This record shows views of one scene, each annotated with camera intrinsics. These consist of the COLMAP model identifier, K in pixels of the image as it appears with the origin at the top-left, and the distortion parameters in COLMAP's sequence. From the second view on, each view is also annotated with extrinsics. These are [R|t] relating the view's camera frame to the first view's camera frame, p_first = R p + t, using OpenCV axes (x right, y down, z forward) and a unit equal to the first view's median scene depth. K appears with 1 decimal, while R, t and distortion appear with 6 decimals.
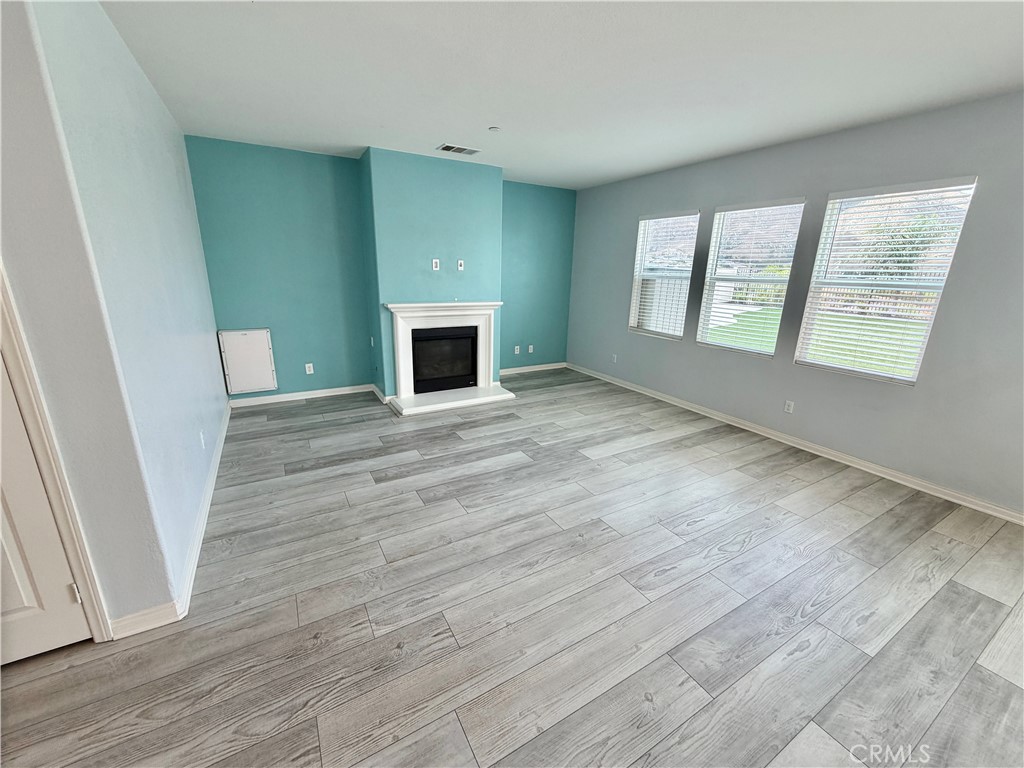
lens RADIAL K [[409.6, 0, 508.0], [0, 409.6, 383.0], [0, 0, 1]] dist [-0.001708, 0.000391]
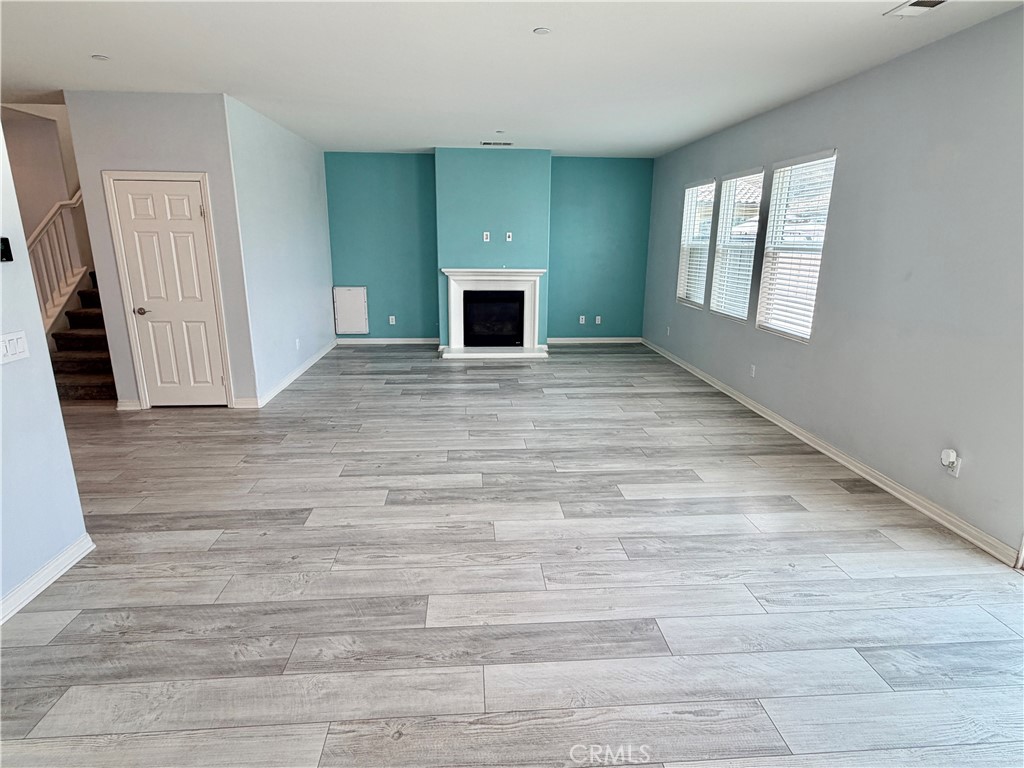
lens RADIAL K [[556.0, 0, 513.8], [0, 556.0, 385.5], [0, 0, 1]] dist [-0.012326, -0.000413]
pose [[0.904117, 0.095626, -0.416447, 0.626646], [-0.104775, 0.994496, 0.000891, 0.133431], [0.414240, 0.042828, 0.909160, -0.421671]]
